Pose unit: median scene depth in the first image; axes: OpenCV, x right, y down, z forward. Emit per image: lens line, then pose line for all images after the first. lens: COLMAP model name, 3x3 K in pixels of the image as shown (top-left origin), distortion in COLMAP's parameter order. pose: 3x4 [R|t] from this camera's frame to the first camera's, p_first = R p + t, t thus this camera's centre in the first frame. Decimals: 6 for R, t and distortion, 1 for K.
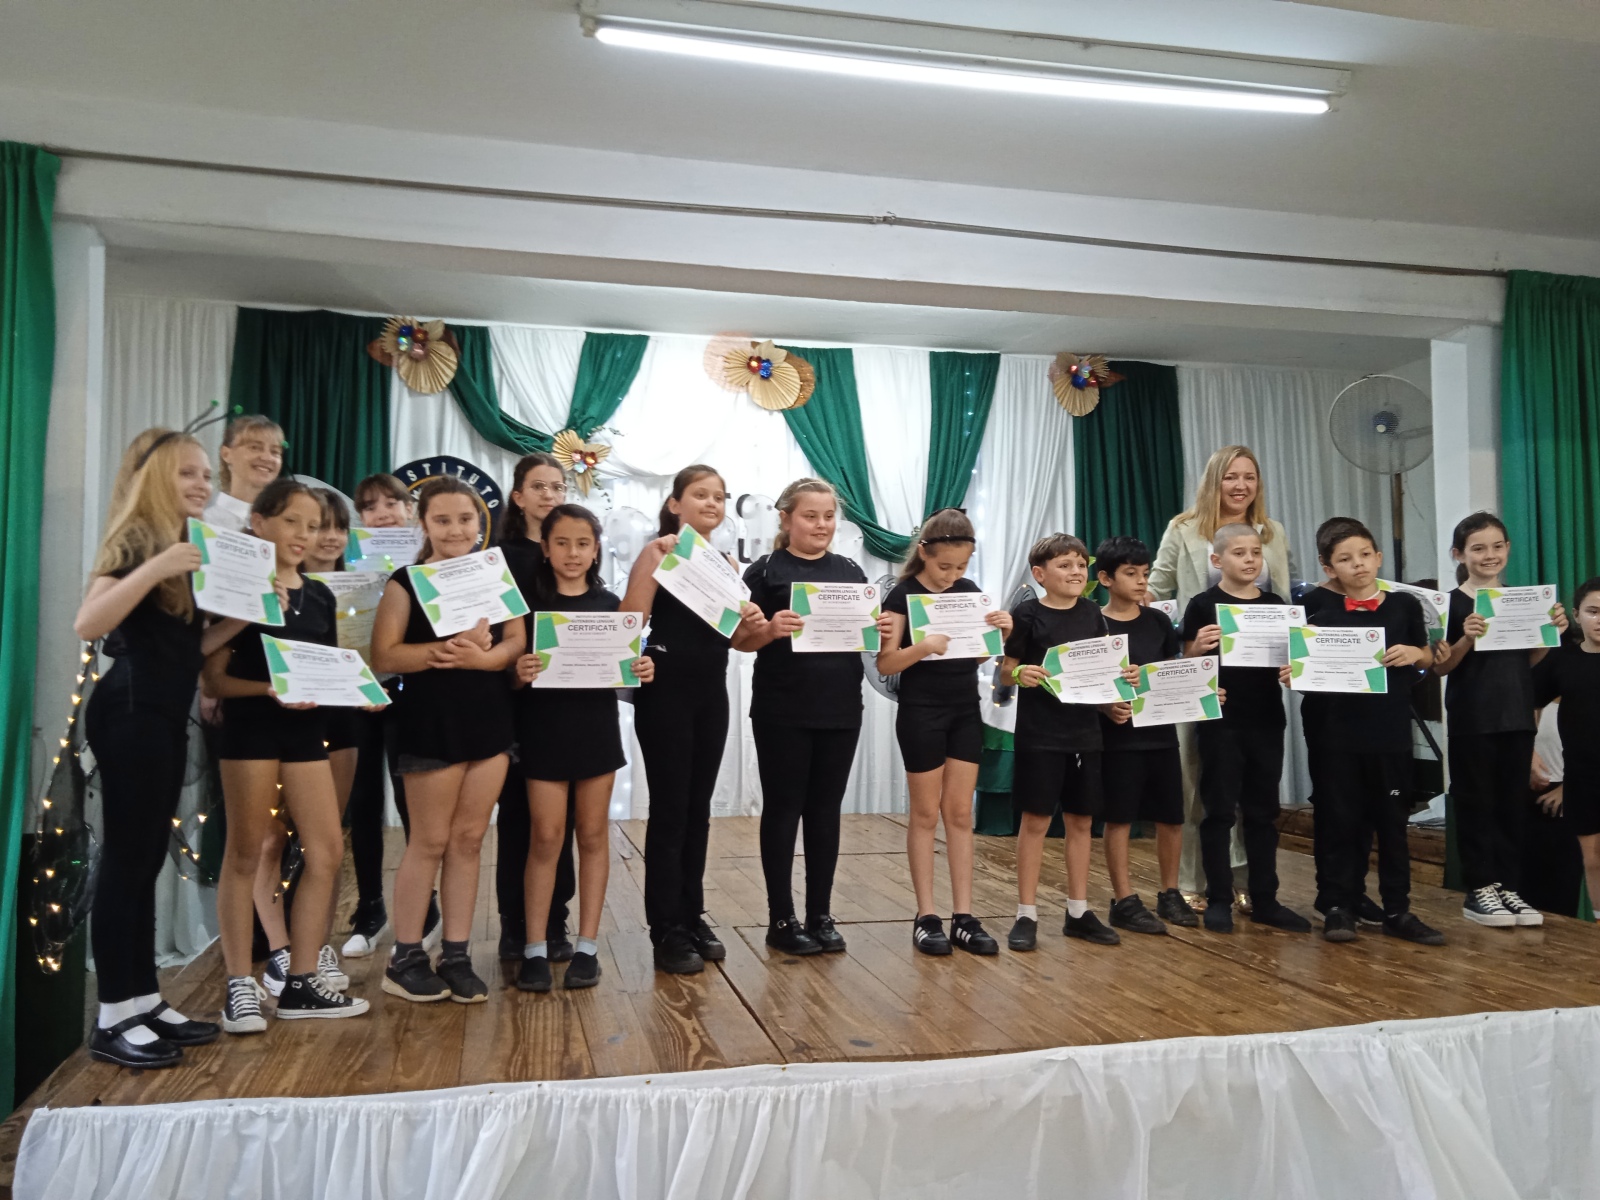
lens RADIAL K [[1339.1, 0, 800.0], [0, 1339.1, 600.0], [0, 0, 1]] dist [0.055845, -0.074682]
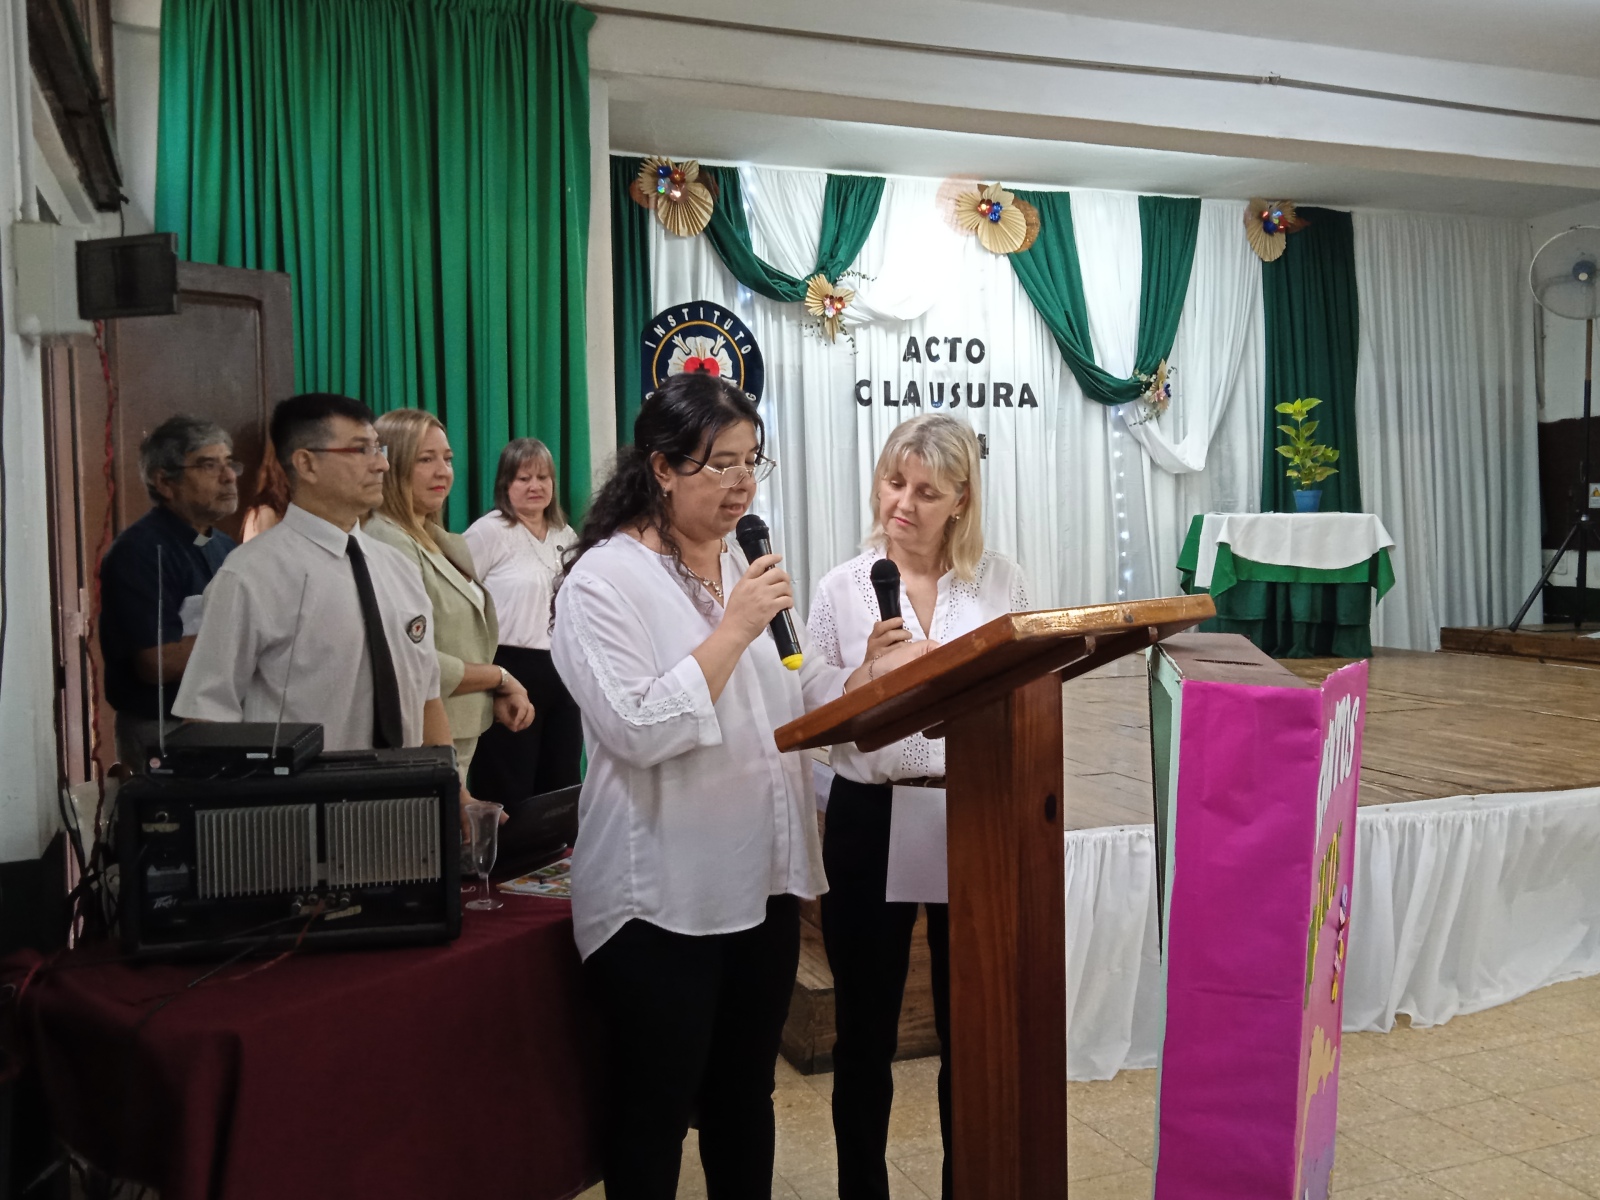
lens RADIAL K [[1493.4, 0, 790.6], [0, 1493.4, 603.8], [0, 0, 1]] dist [0.057844, -0.082897]
pose [[0.991680, -0.022311, 0.126778, -0.342182], [0.009675, 0.994998, 0.099421, 0.006908], [-0.128362, -0.097367, 0.986936, -0.126740]]
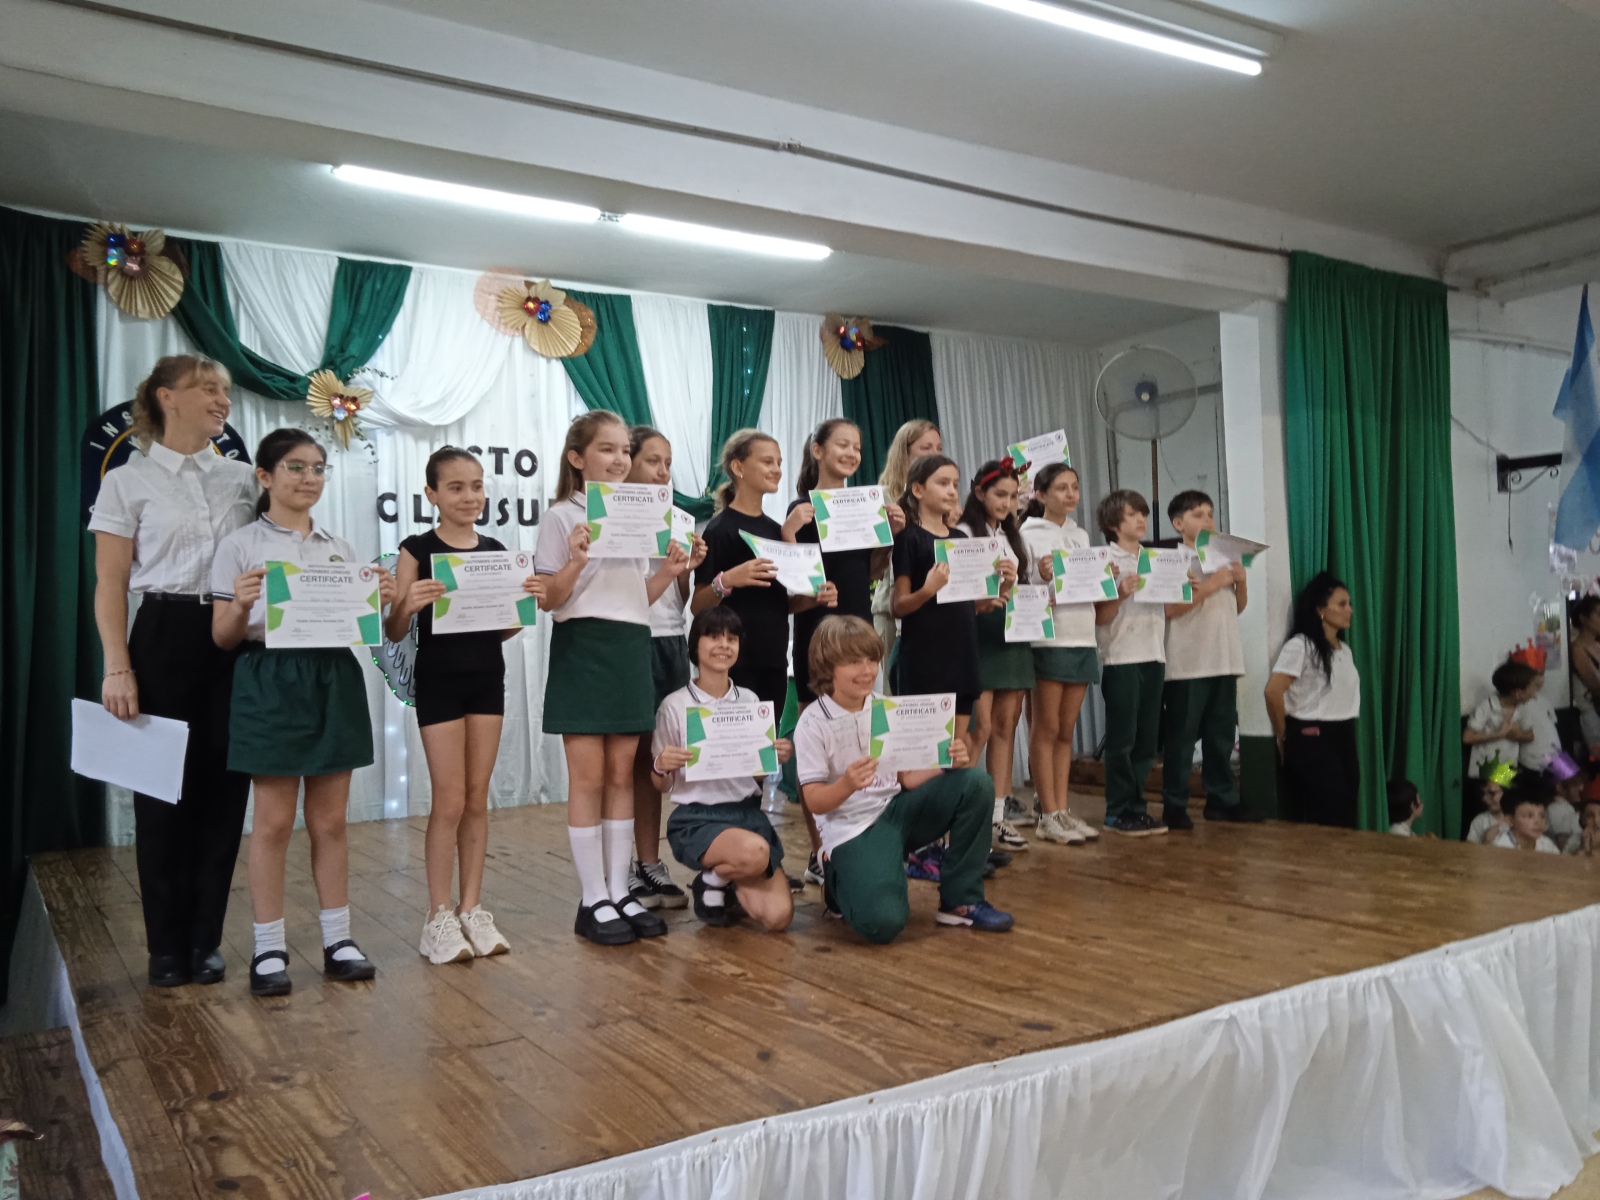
lens RADIAL K [[1339.1, 0, 800.0], [0, 1339.1, 600.0], [0, 0, 1]] dist [0.055845, -0.074682]
pose [[0.943667, -0.019355, 0.330329, -0.173963], [0.014209, 0.999737, 0.017986, 0.009307], [-0.330590, -0.012279, 0.943695, 0.084504]]
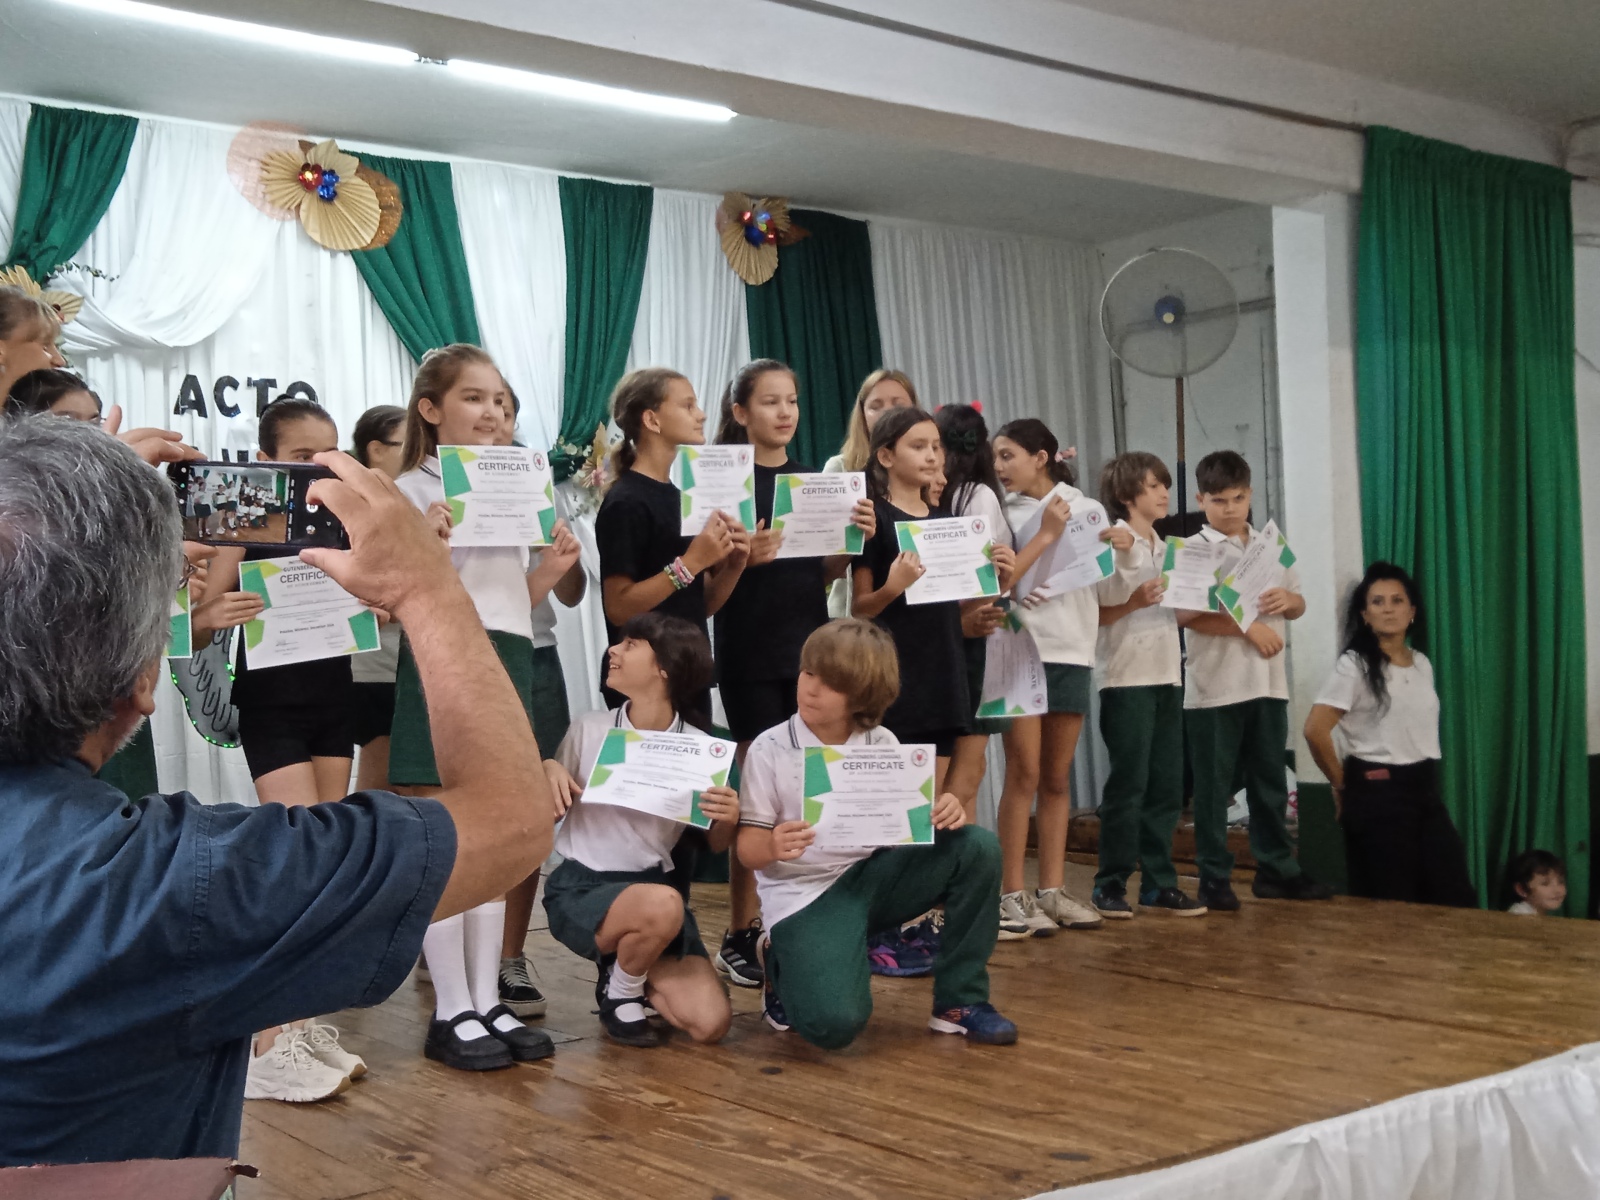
lens RADIAL K [[1964.9, 0, 800.0], [0, 1964.9, 600.0], [0, 0, 1]] dist [0.074365, -0.140216]
pose [[0.914423, -0.019515, 0.404290, -0.212673], [0.010953, 0.999664, 0.023479, 0.004845], [-0.404612, -0.017042, 0.914330, 0.050969]]
